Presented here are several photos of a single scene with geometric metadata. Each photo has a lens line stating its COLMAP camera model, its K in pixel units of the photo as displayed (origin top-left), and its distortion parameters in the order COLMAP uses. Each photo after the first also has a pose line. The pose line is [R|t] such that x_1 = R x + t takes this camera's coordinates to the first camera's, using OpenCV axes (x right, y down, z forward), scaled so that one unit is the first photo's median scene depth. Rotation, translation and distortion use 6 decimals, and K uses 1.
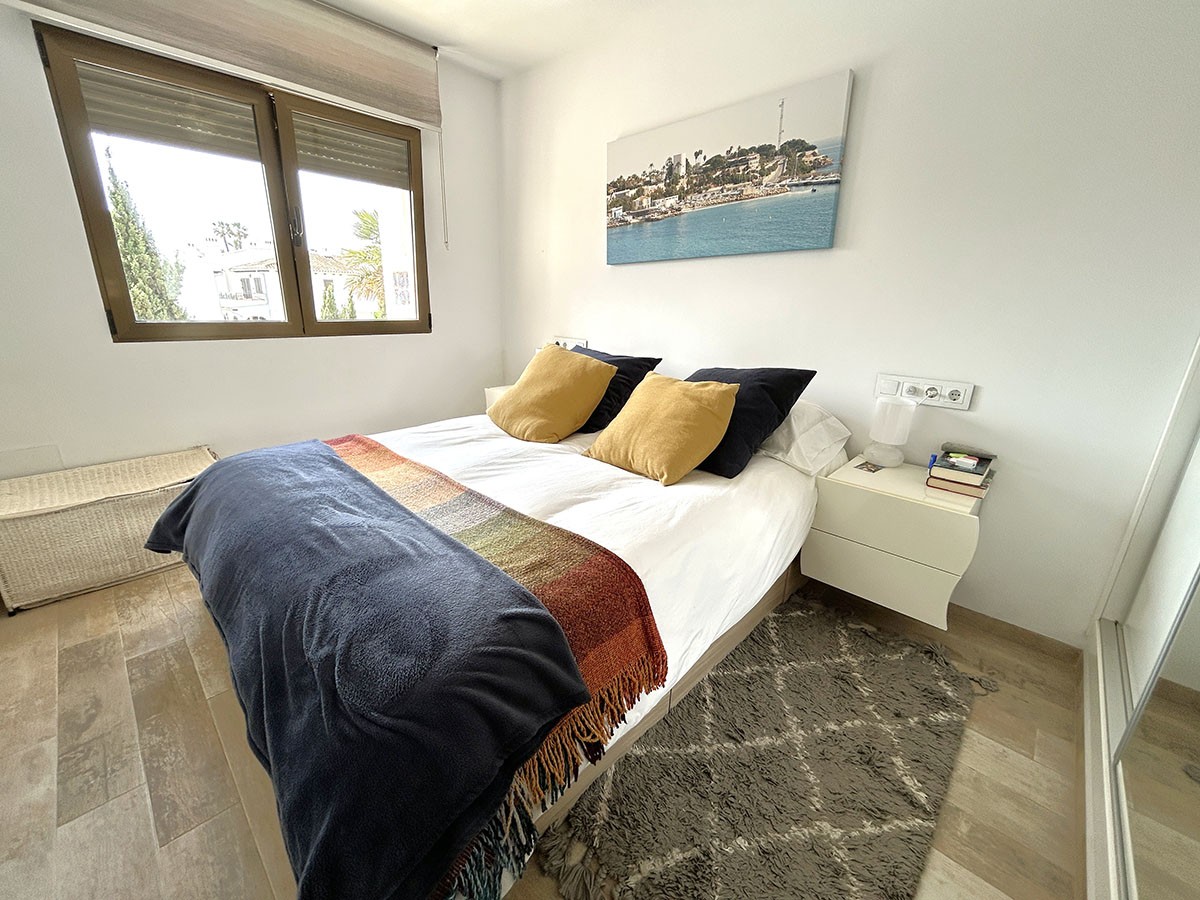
lens RADIAL K [[485.6, 0, 600.0], [0, 485.6, 449.0], [0, 0, 1]] dist [-0.002265, 0.001488]
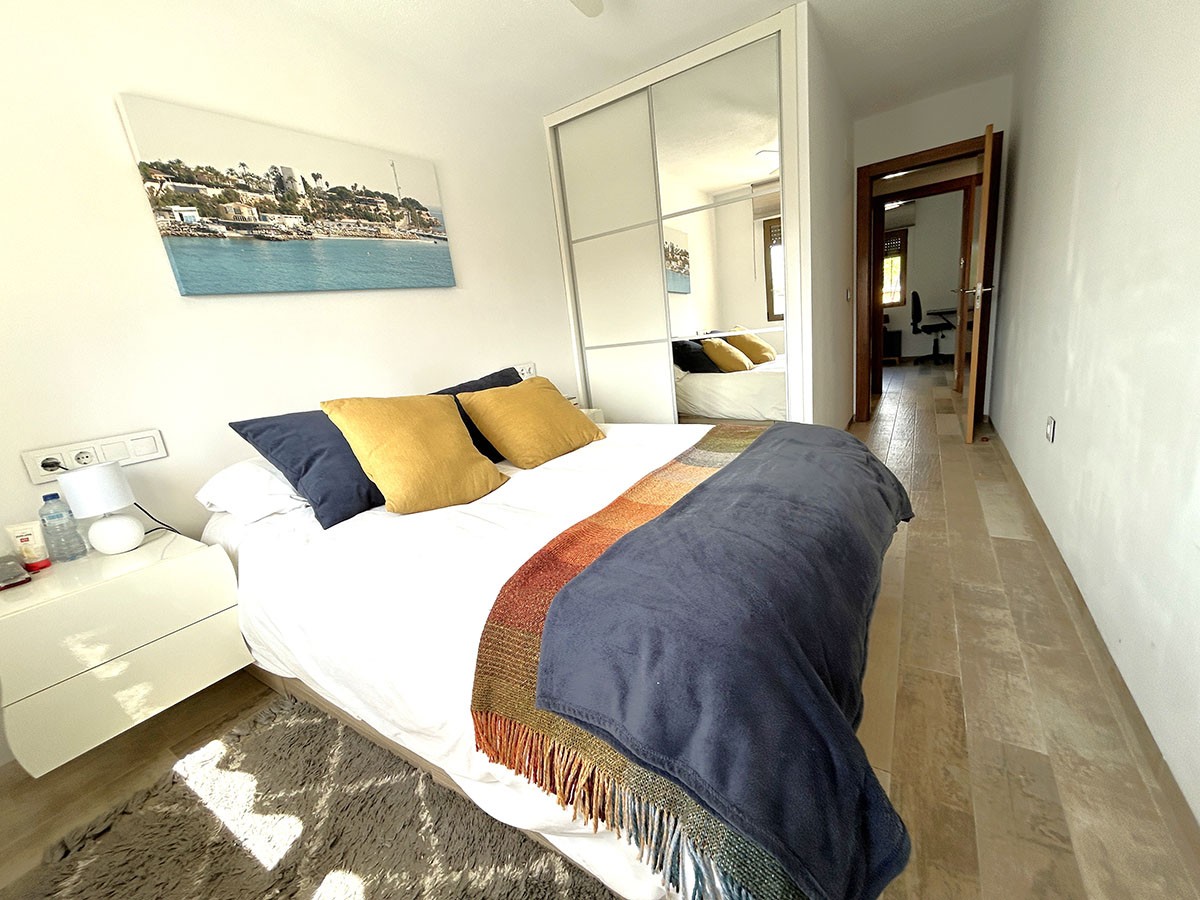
lens RADIAL K [[485.6, 0, 601.3], [0, 485.6, 450.3], [0, 0, 1]] dist [-0.002265, 0.001488]
pose [[-0.194062, -0.239711, 0.951251, -0.855897], [0.397557, 0.867270, 0.299653, -0.224558], [-0.896821, 0.436328, -0.073005, 0.797552]]
